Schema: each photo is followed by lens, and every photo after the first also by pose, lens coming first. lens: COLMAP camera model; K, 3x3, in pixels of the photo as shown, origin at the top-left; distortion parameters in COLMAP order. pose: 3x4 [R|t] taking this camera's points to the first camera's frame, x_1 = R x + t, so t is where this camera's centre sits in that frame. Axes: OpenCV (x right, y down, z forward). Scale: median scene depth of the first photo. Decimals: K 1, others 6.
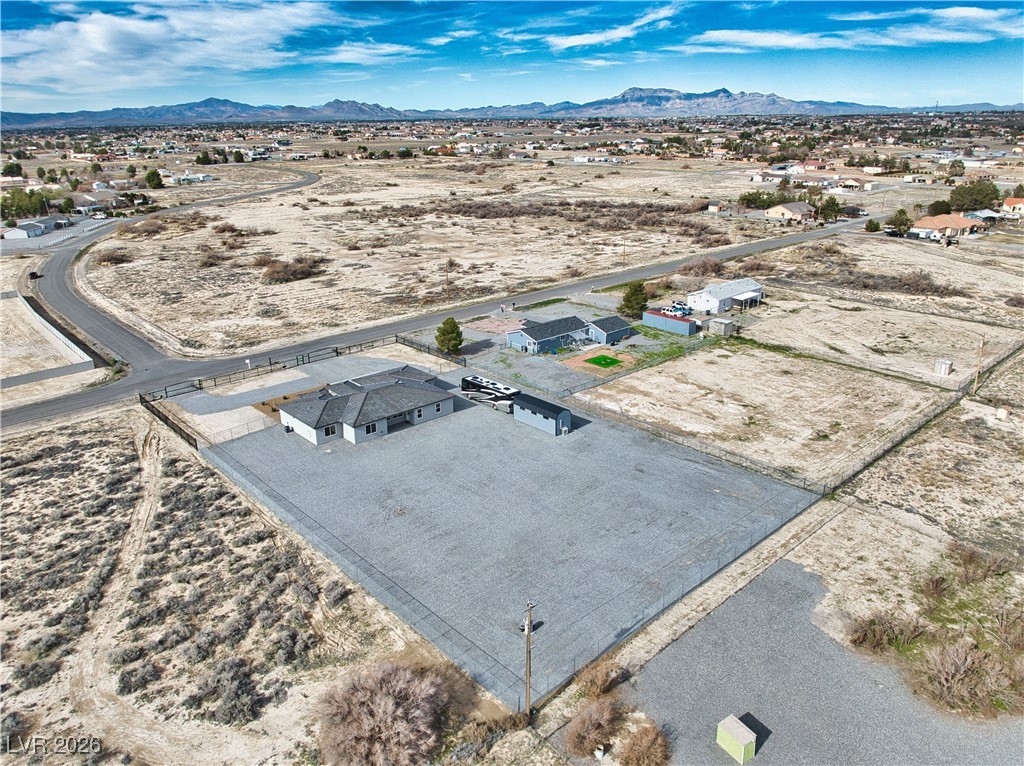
lens RADIAL K [[738.7, 0, 519.9], [0, 738.7, 396.2], [0, 0, 1]] dist [-0.024669, -0.020208]
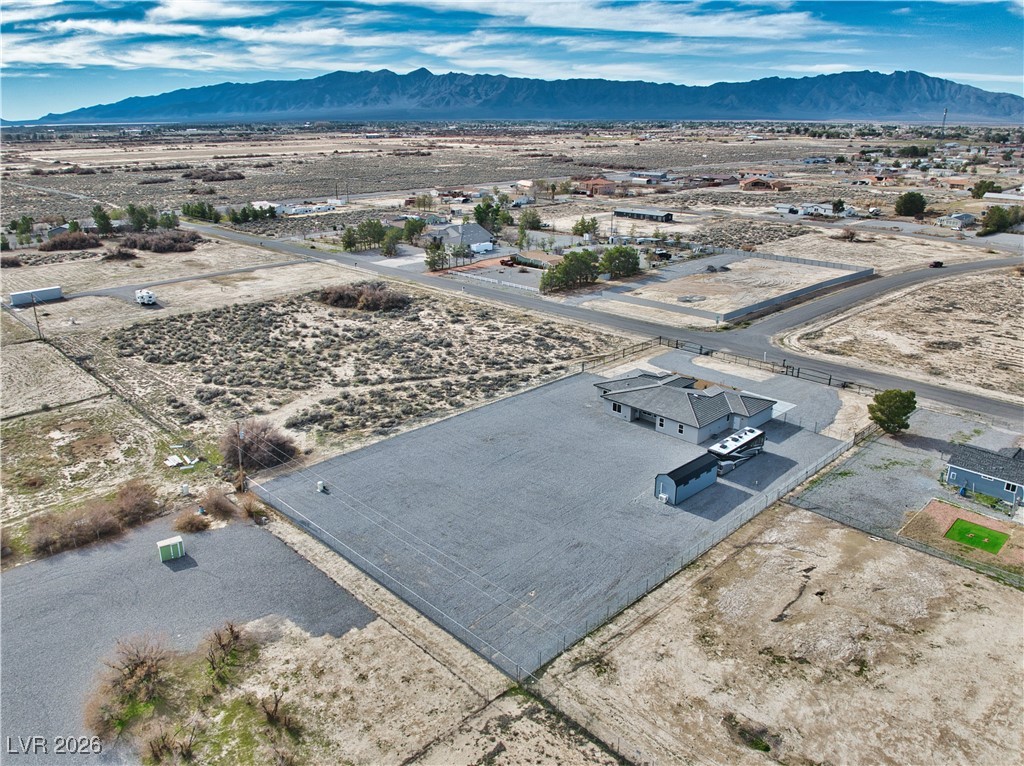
lens RADIAL K [[740.1, 0, 523.1], [0, 740.1, 421.9], [0, 0, 1]] dist [-0.024872, -0.023498]
pose [[0.030598, 0.387993, -0.921154, 0.824243], [-0.350243, 0.867317, 0.353682, -0.280814], [0.936159, 0.311806, 0.162430, 0.693973]]
